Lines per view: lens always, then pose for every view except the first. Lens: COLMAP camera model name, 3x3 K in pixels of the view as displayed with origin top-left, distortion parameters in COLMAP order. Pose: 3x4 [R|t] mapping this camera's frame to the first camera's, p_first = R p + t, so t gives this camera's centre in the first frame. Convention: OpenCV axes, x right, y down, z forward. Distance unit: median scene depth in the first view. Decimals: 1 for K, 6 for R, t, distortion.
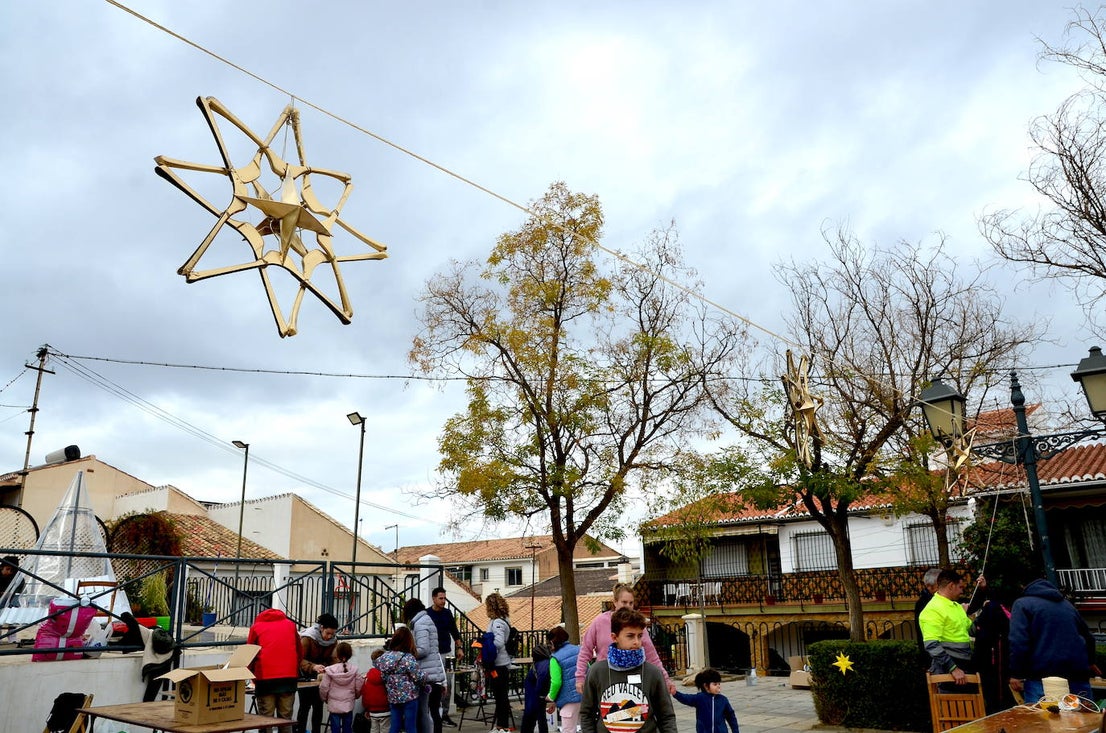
lens RADIAL K [[794.7, 0, 553.0], [0, 794.7, 366.5], [0, 0, 1]] dist [-0.094122, 0.062975]
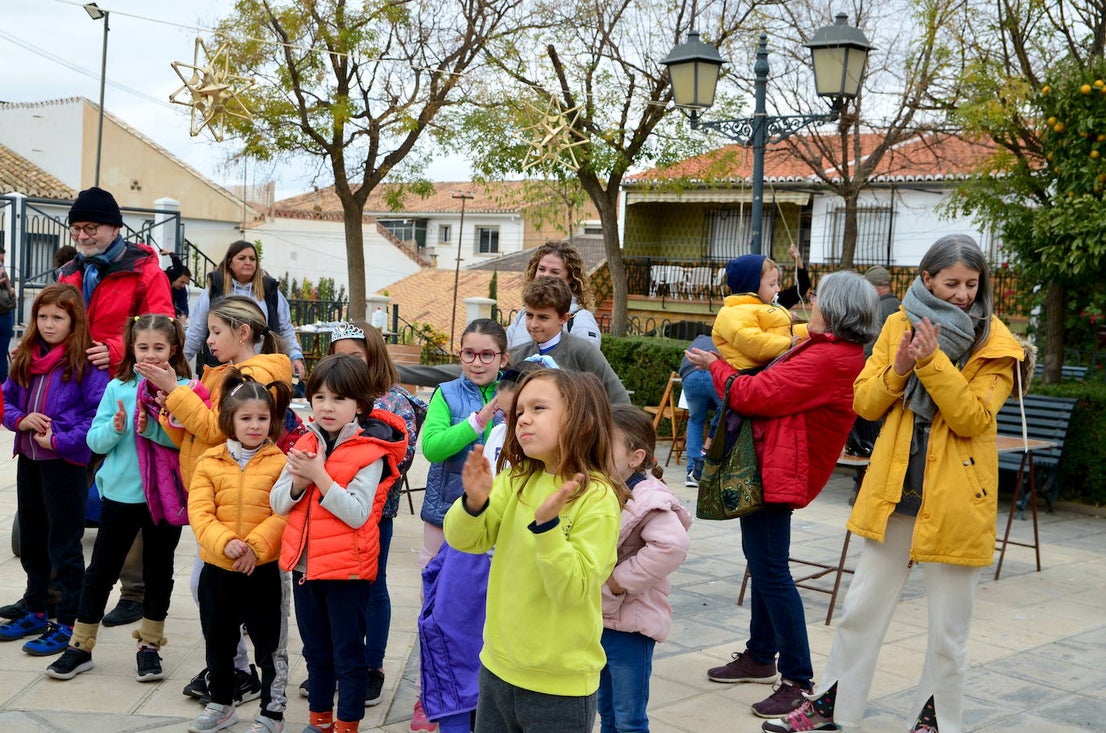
lens RADIAL K [[1344.5, 0, 553.0], [0, 1344.5, 366.5], [0, 0, 1]] dist [-0.023269, 0.209062]
pose [[0.995783, 0.076903, -0.050027, 0.155851], [-0.055082, 0.937230, 0.344334, -0.047127], [0.073368, -0.340126, 0.937513, -0.159115]]
